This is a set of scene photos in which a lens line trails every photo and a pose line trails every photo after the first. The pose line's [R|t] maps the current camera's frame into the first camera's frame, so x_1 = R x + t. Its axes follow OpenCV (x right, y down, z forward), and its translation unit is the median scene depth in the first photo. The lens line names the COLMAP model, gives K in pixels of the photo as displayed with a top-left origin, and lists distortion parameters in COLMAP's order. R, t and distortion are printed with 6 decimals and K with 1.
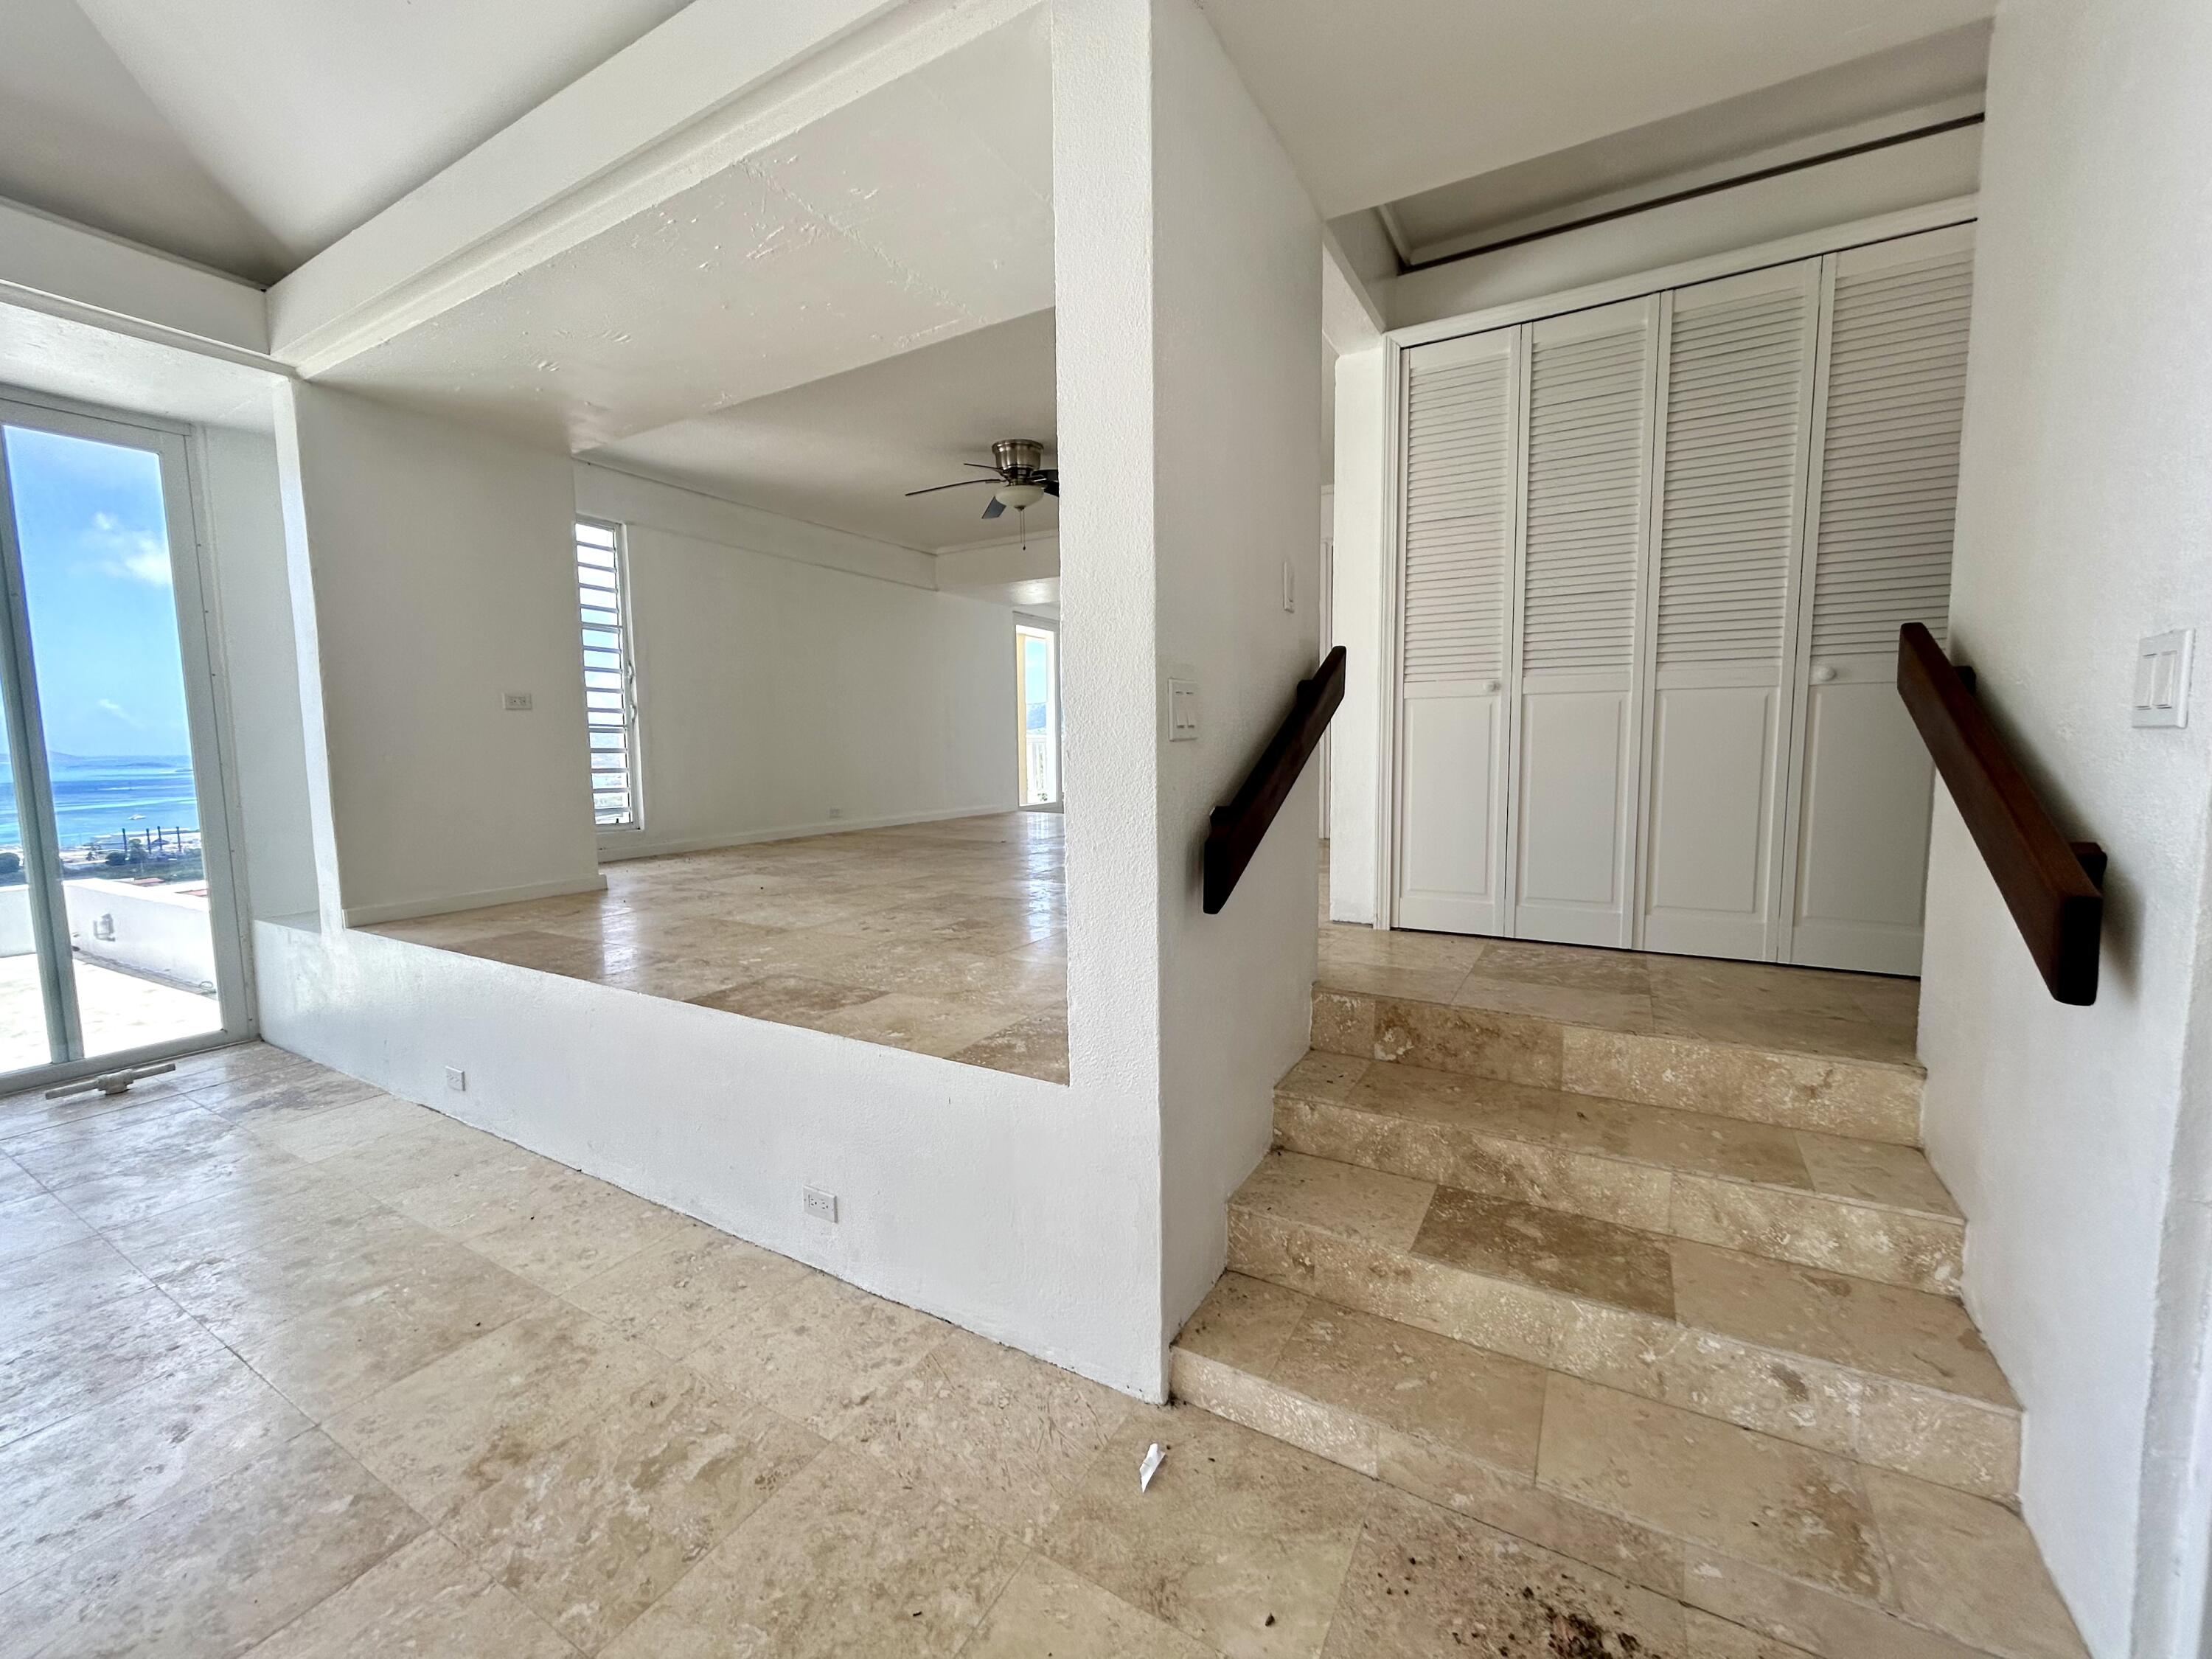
lens RADIAL K [[896.1, 0, 1108.0], [0, 896.1, 828.6], [0, 0, 1]] dist [0.000708, 0.000060]
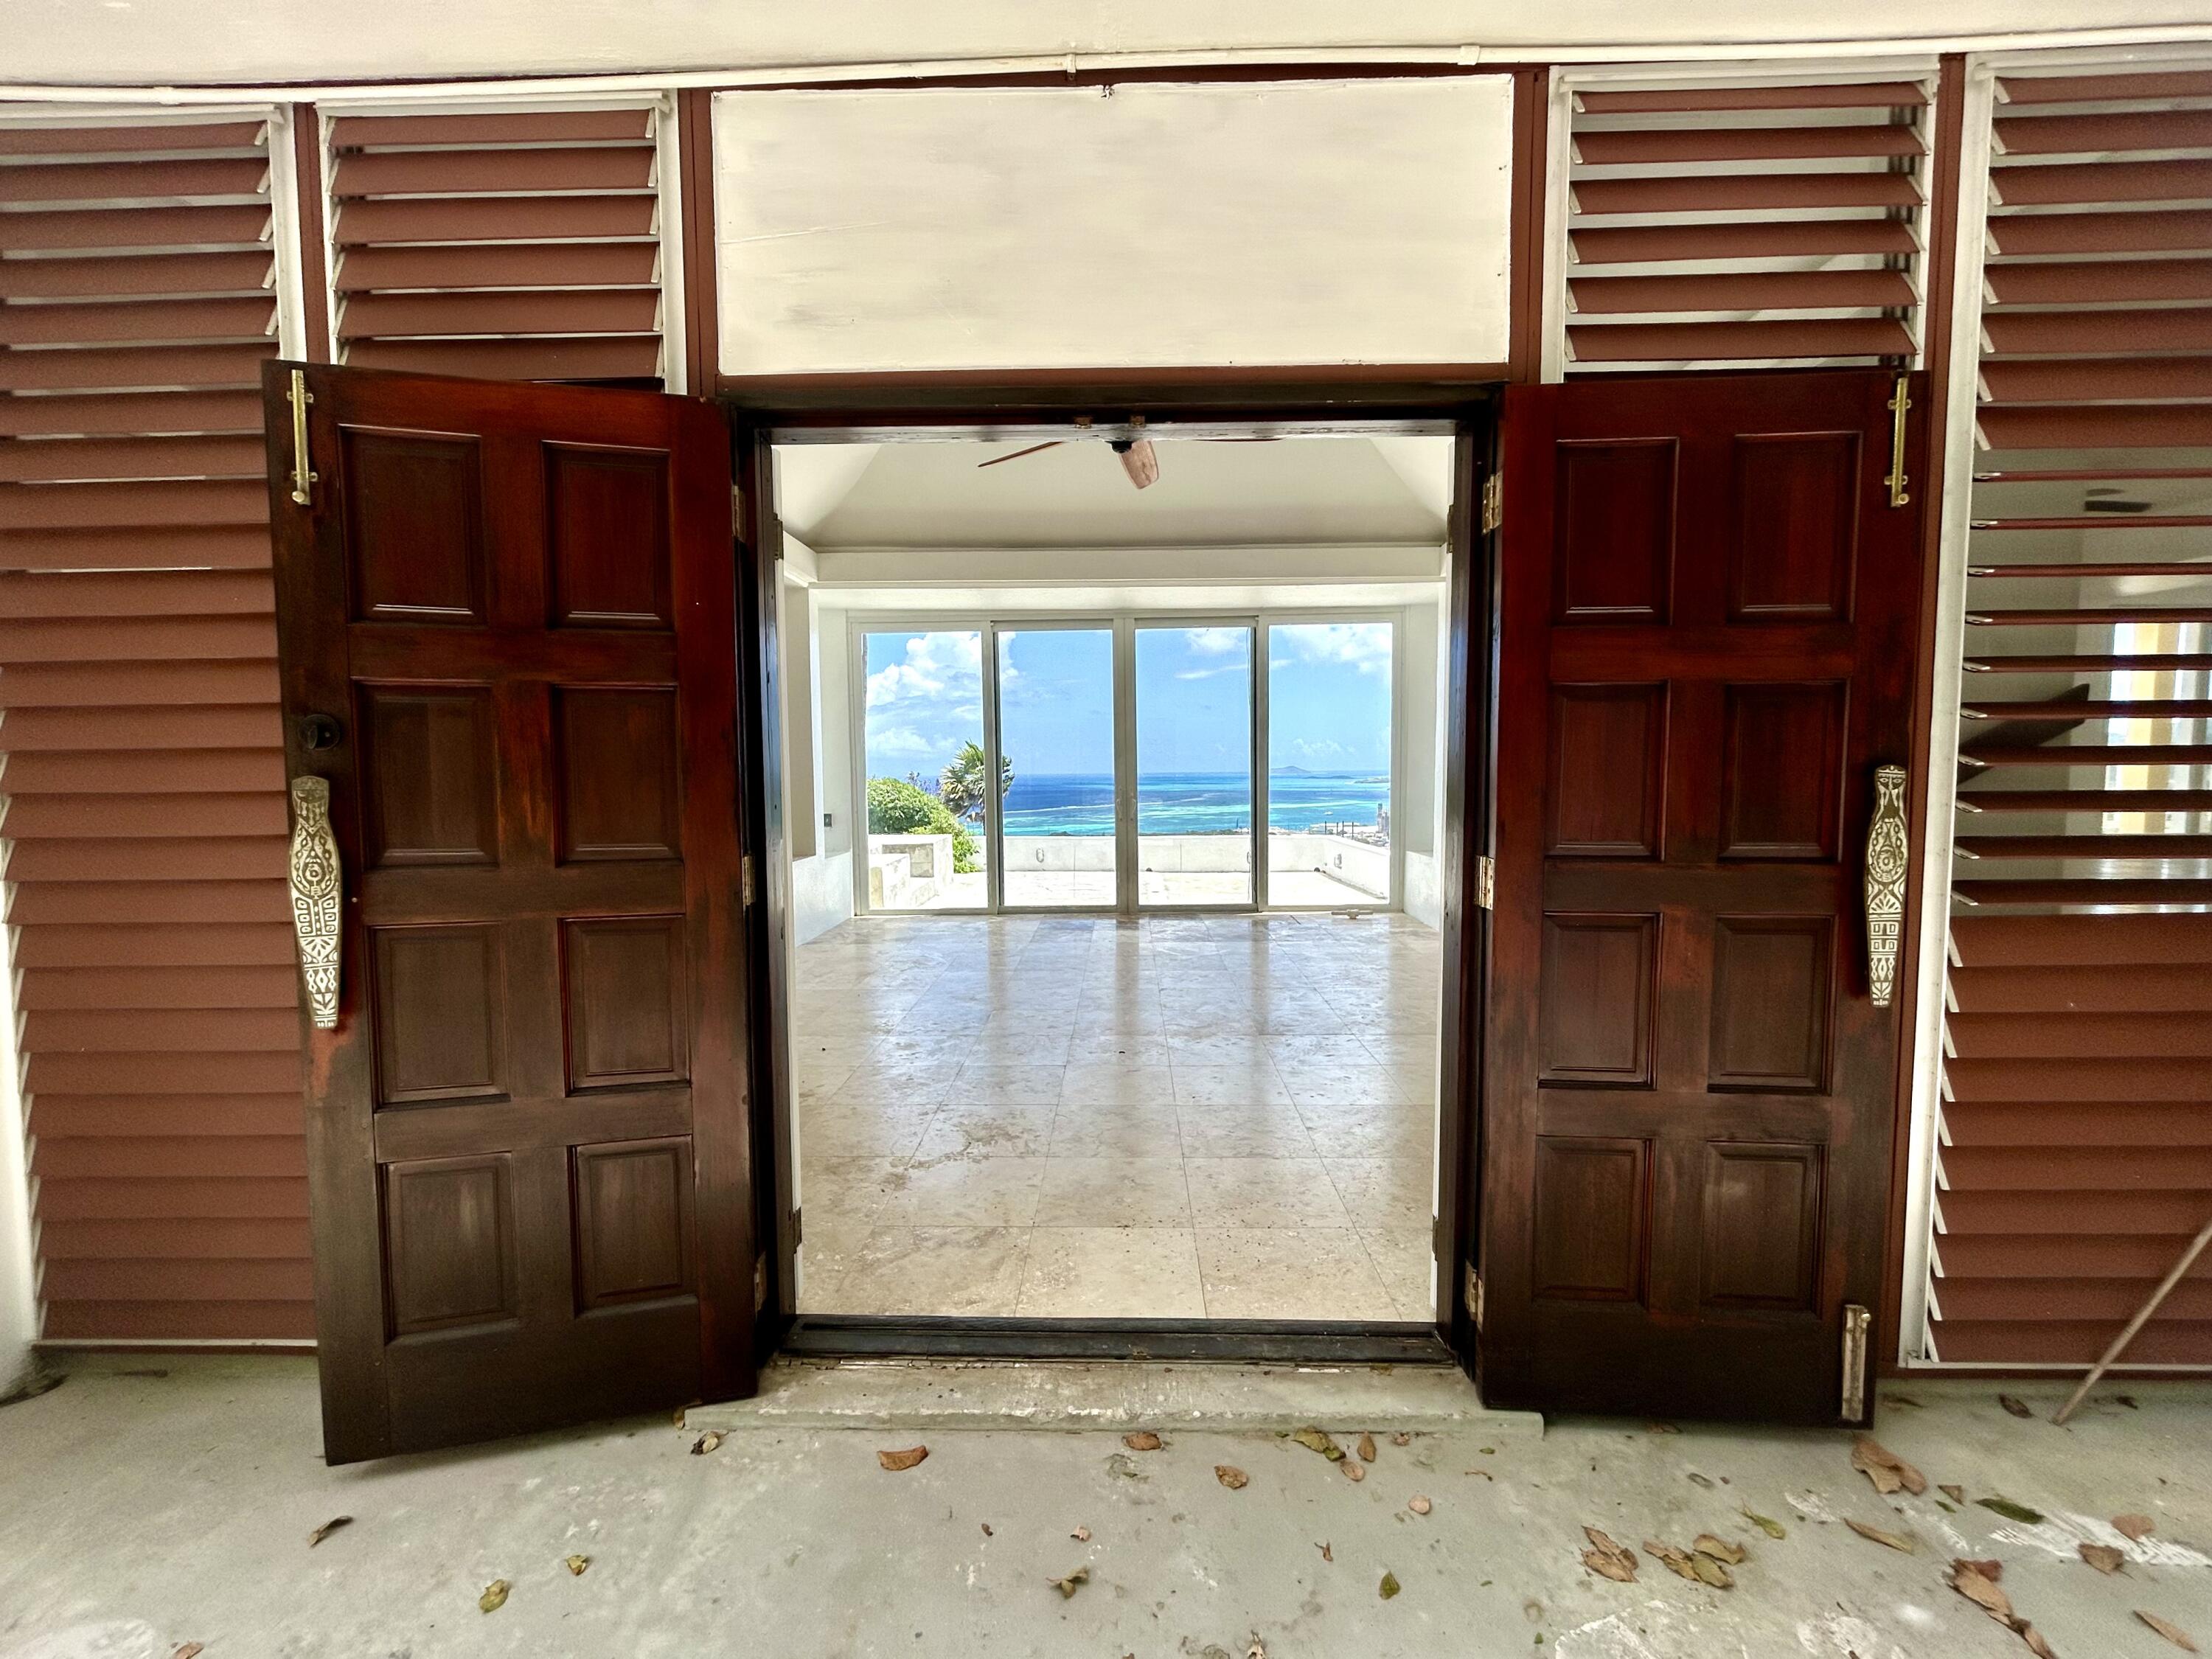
lens RADIAL K [[896.1, 0, 1107.8], [0, 896.1, 826.2], [0, 0, 1]] dist [0.000708, 0.000060]
pose [[0.476869, 0.066464, -0.876458, 0.490946], [-0.084626, 0.995976, 0.029484, 0.045759], [0.874891, 0.060111, 0.480575, -0.564057]]
